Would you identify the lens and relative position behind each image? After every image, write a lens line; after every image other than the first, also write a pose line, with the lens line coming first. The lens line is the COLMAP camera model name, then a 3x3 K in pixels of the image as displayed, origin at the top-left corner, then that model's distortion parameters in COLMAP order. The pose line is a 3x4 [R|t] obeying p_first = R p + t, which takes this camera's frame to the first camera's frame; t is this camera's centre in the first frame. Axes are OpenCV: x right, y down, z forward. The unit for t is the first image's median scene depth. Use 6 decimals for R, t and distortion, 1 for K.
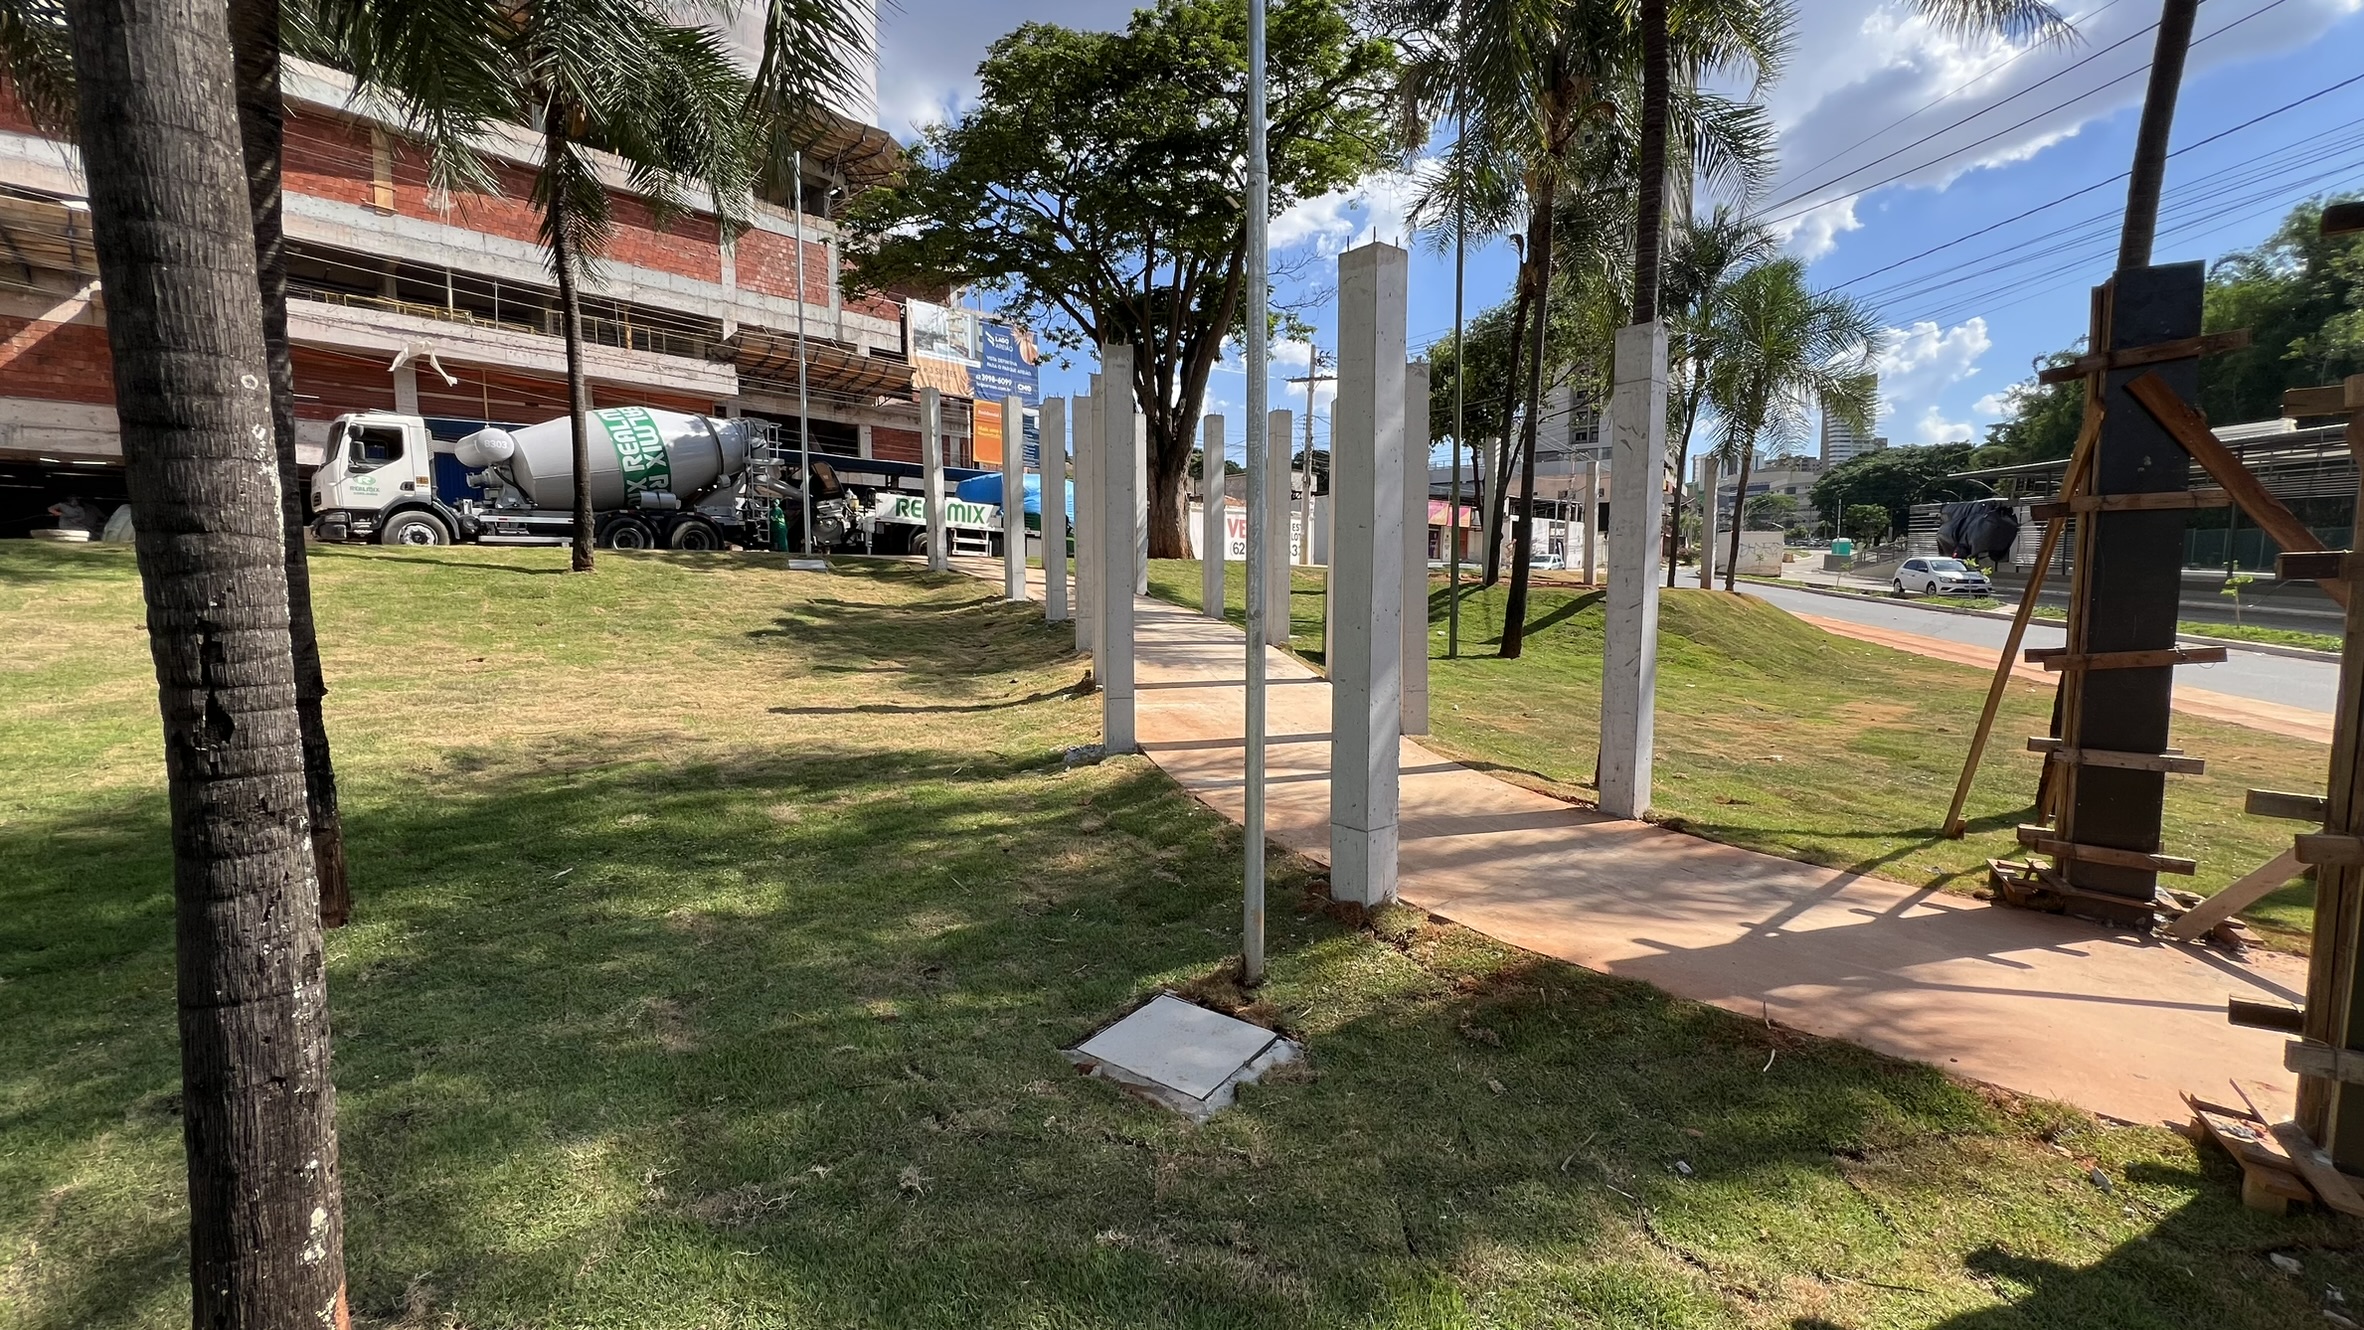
lens RADIAL K [[947.2, 0, 1186.8], [0, 947.2, 668.4], [0, 0, 1]] dist [-0.002704, 0.000901]
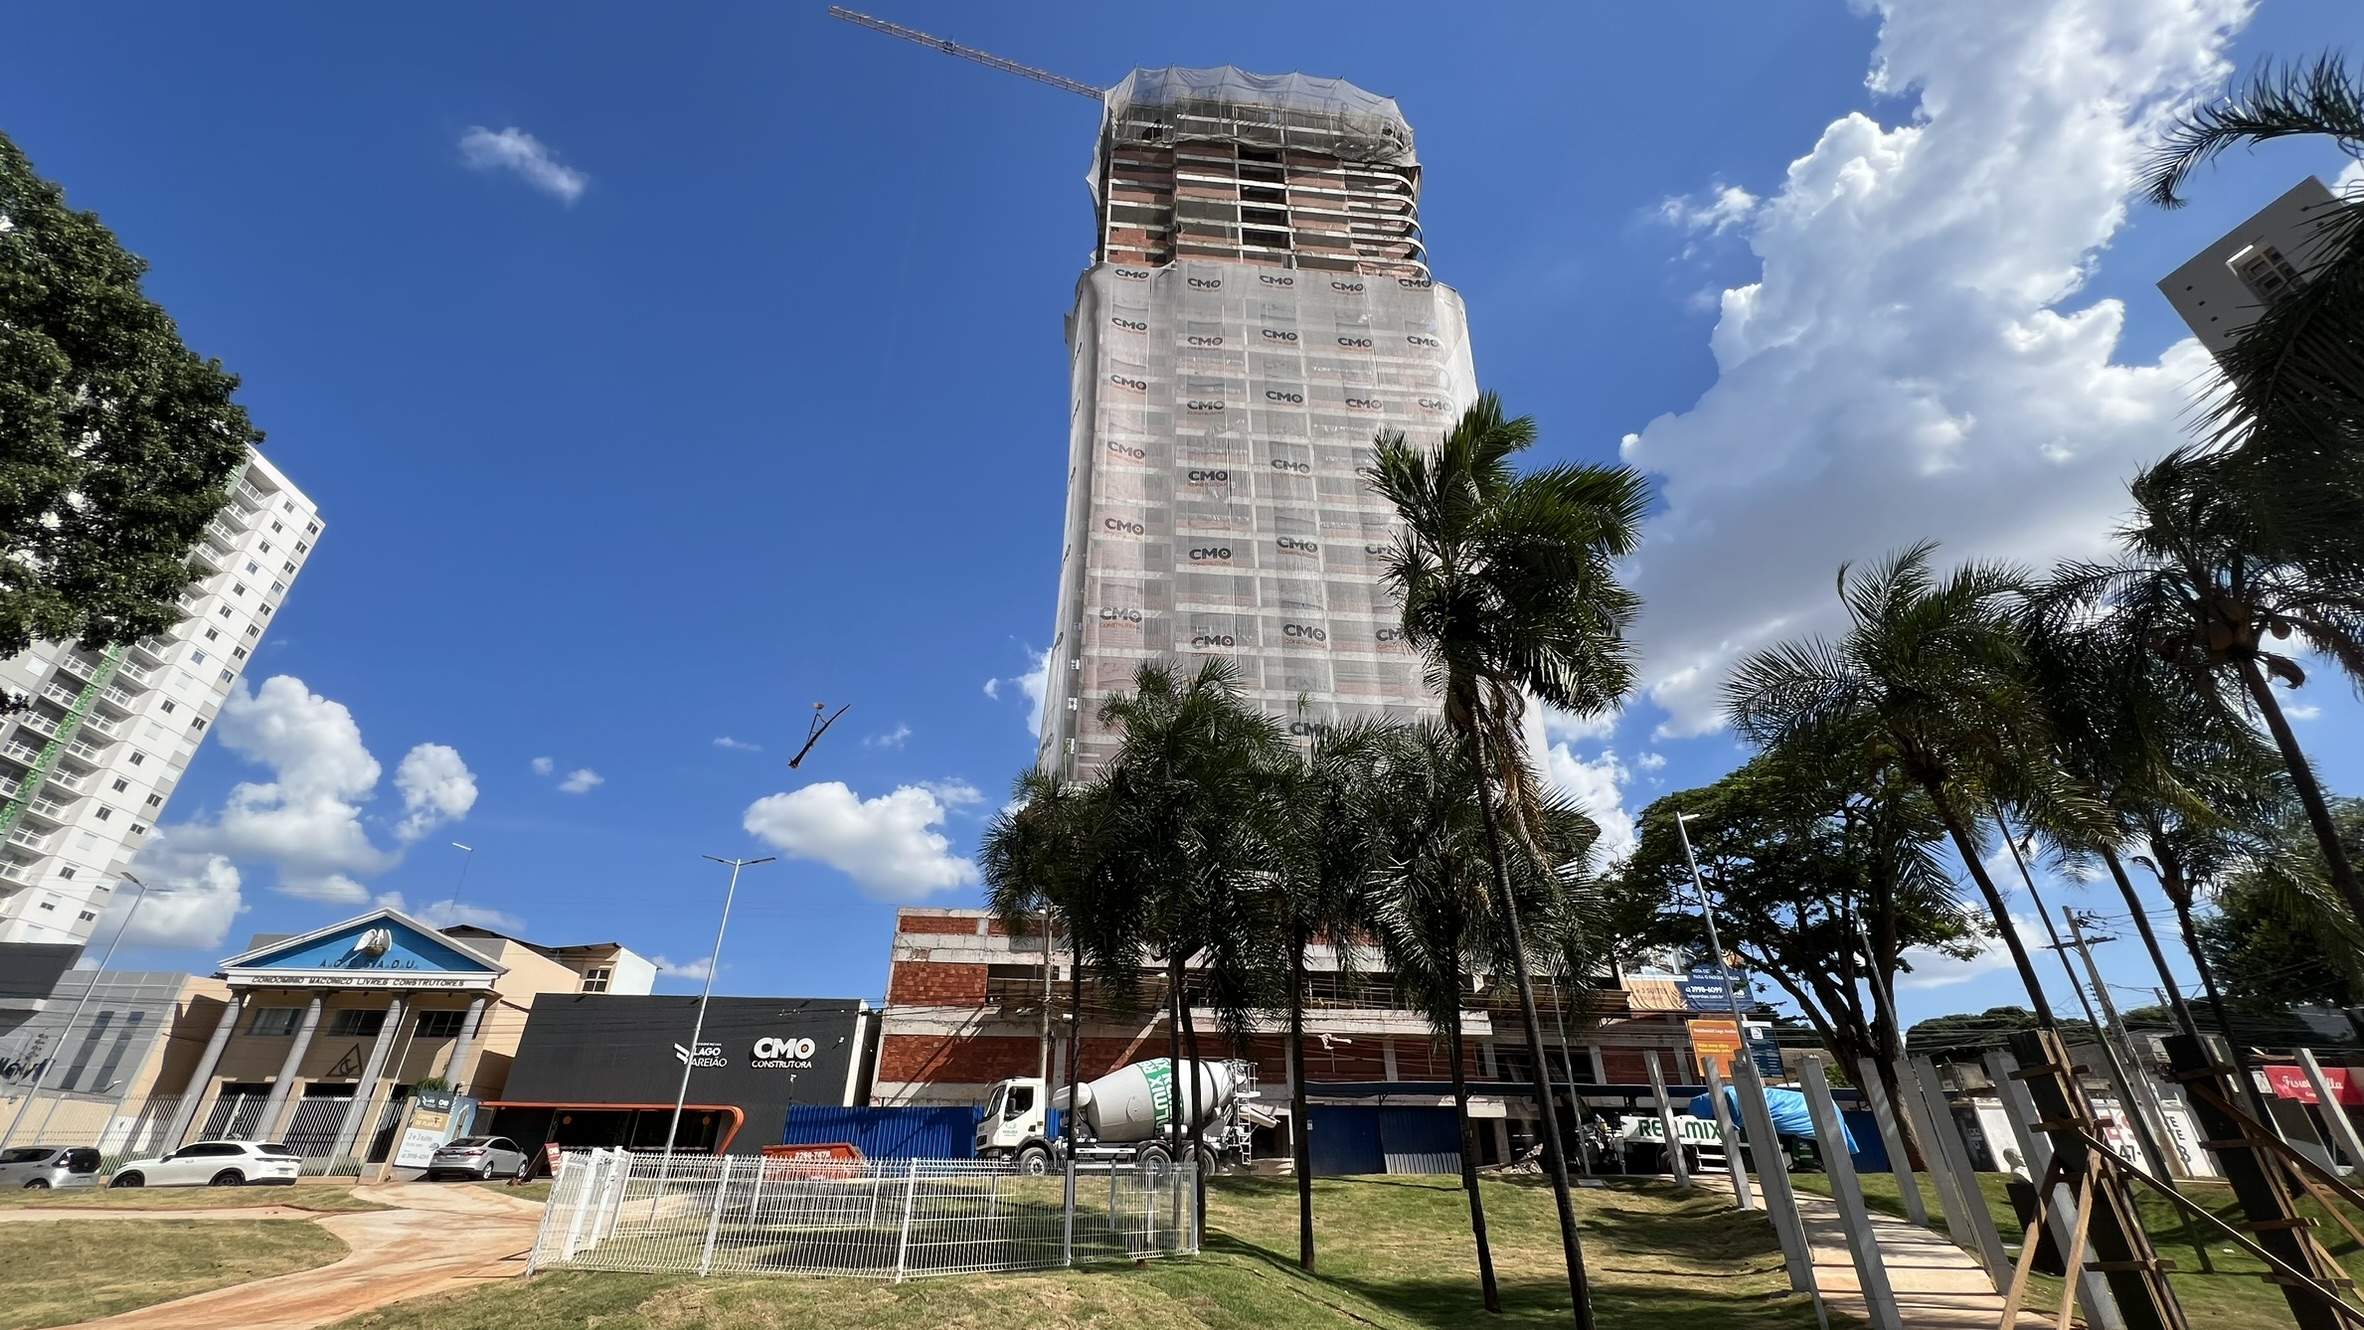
lens RADIAL K [[947.2, 0, 1189.6], [0, 947.2, 659.5], [0, 0, 1]] dist [-0.002704, 0.000901]
pose [[0.769230, -0.319529, -0.553340, 0.113519], [-0.057944, 0.827535, -0.558416, 0.043515], [0.636339, 0.461613, 0.618050, -0.395668]]
